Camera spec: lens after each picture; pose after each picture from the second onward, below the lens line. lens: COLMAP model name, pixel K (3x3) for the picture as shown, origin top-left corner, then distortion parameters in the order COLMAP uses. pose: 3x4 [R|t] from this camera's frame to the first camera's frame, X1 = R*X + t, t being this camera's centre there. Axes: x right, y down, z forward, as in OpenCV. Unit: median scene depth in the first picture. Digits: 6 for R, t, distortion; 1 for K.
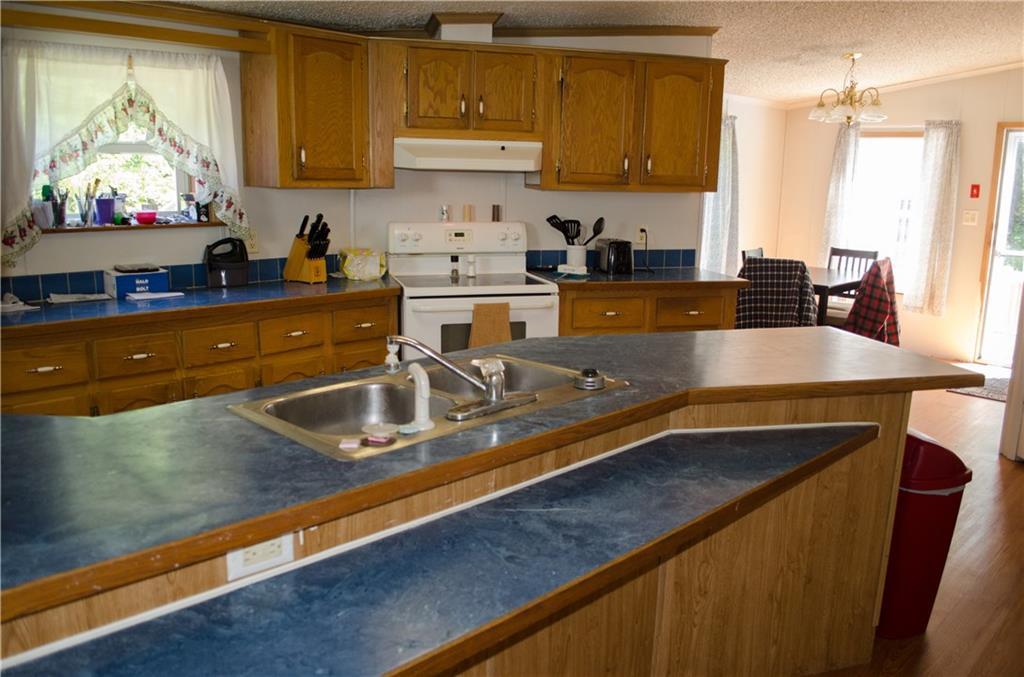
lens RADIAL K [[783.0, 0, 512.0], [0, 783.0, 338.5], [0, 0, 1]] dist [-0.054174, 0.000476]
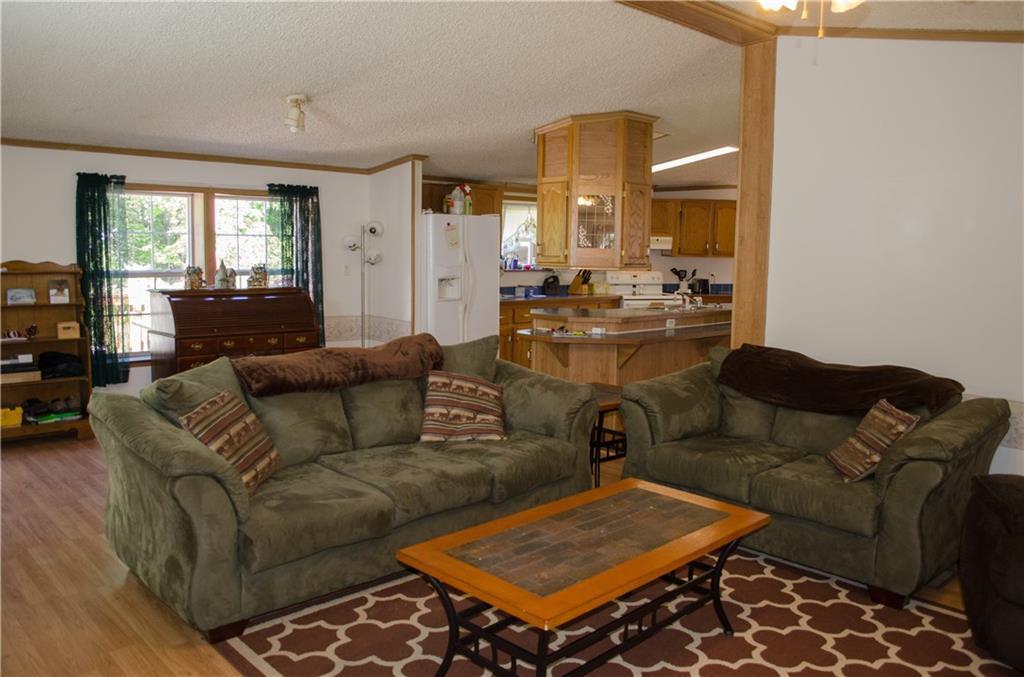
lens RADIAL K [[783.0, 0, 512.0], [0, 783.0, 338.5], [0, 0, 1]] dist [-0.054174, 0.000476]
pose [[0.999952, 0.000900, -0.009788, -0.425834], [-0.001704, 0.996594, -0.082441, 0.251376], [0.009680, 0.082454, 0.996548, -1.340701]]
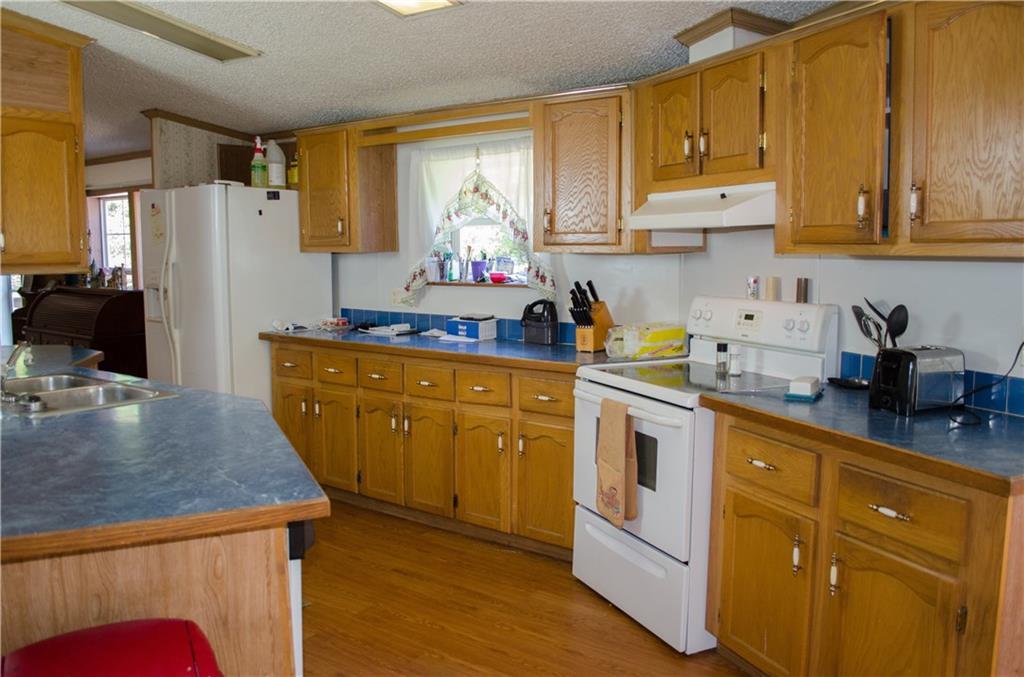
lens RADIAL K [[783.0, 0, 512.0], [0, 783.0, 338.5], [0, 0, 1]] dist [-0.054174, 0.000476]
pose [[0.186783, 0.096355, -0.977664, 0.631458], [-0.190104, 0.979913, 0.060257, -0.120701], [0.963832, 0.174603, 0.201349, 0.677700]]
